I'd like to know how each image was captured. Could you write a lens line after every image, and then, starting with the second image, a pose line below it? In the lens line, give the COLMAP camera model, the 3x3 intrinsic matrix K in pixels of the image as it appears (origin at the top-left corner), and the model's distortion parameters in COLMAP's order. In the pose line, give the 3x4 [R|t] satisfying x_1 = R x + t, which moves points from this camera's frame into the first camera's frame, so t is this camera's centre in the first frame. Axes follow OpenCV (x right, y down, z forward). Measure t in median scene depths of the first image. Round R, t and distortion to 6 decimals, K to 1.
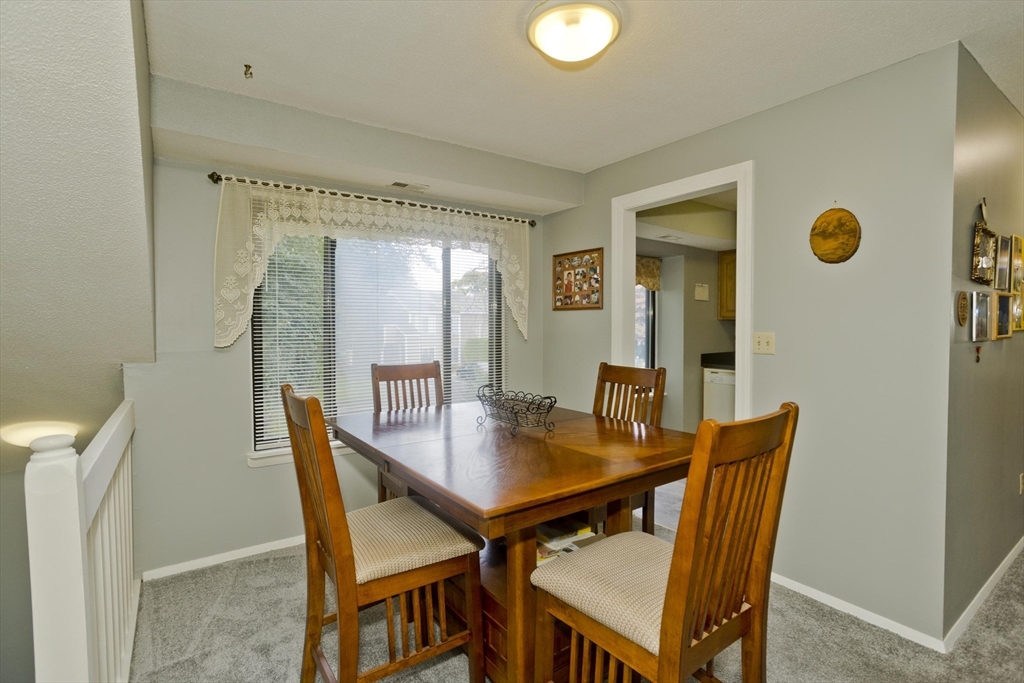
lens RADIAL K [[490.6, 0, 513.7], [0, 490.6, 336.9], [0, 0, 1]] dist [-0.050369, 0.030446]
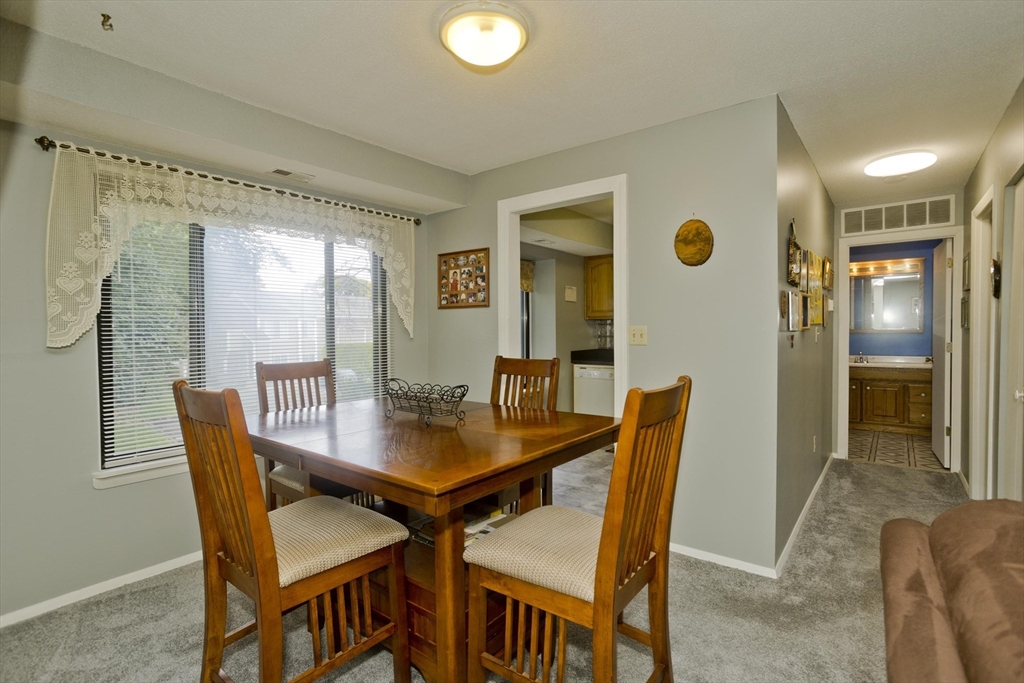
lens RADIAL K [[490.6, 0, 513.7], [0, 490.6, 336.9], [0, 0, 1]] dist [-0.050369, 0.030446]
pose [[0.960696, -0.011019, 0.277385, -0.077645], [0.013808, 0.999872, -0.008102, 0.020941], [-0.277261, 0.011614, 0.960725, -0.016669]]
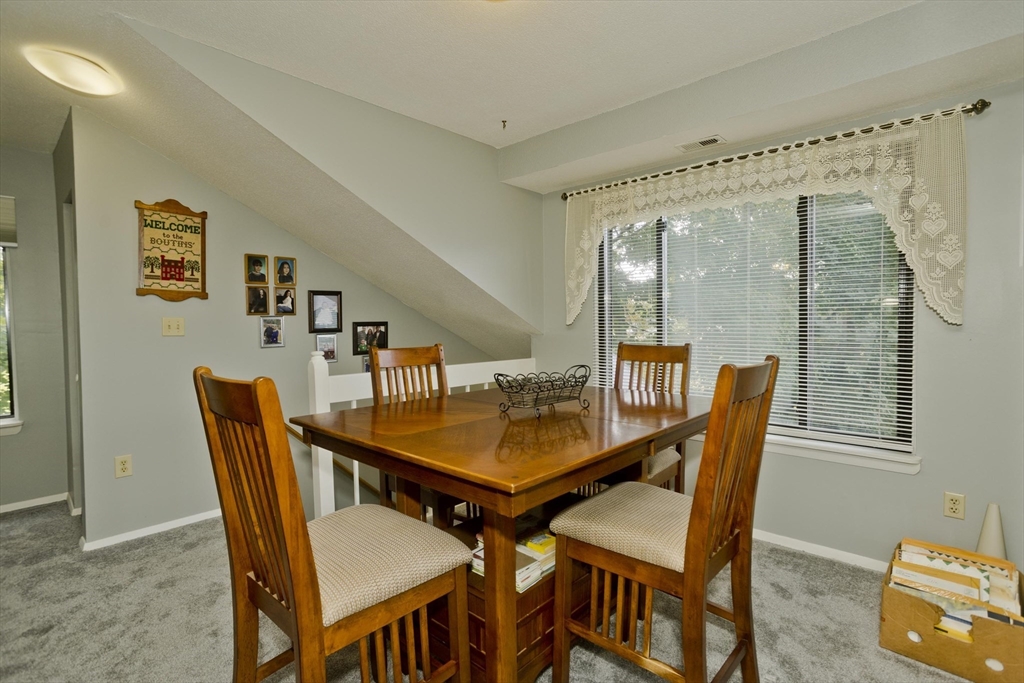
lens RADIAL K [[490.6, 0, 513.7], [0, 490.6, 336.9], [0, 0, 1]] dist [-0.050369, 0.030446]
pose [[0.206989, 0.029773, -0.977890, 0.673765], [-0.015293, 0.999513, 0.027195, 0.020332], [0.978224, 0.009326, 0.207344, 0.583698]]
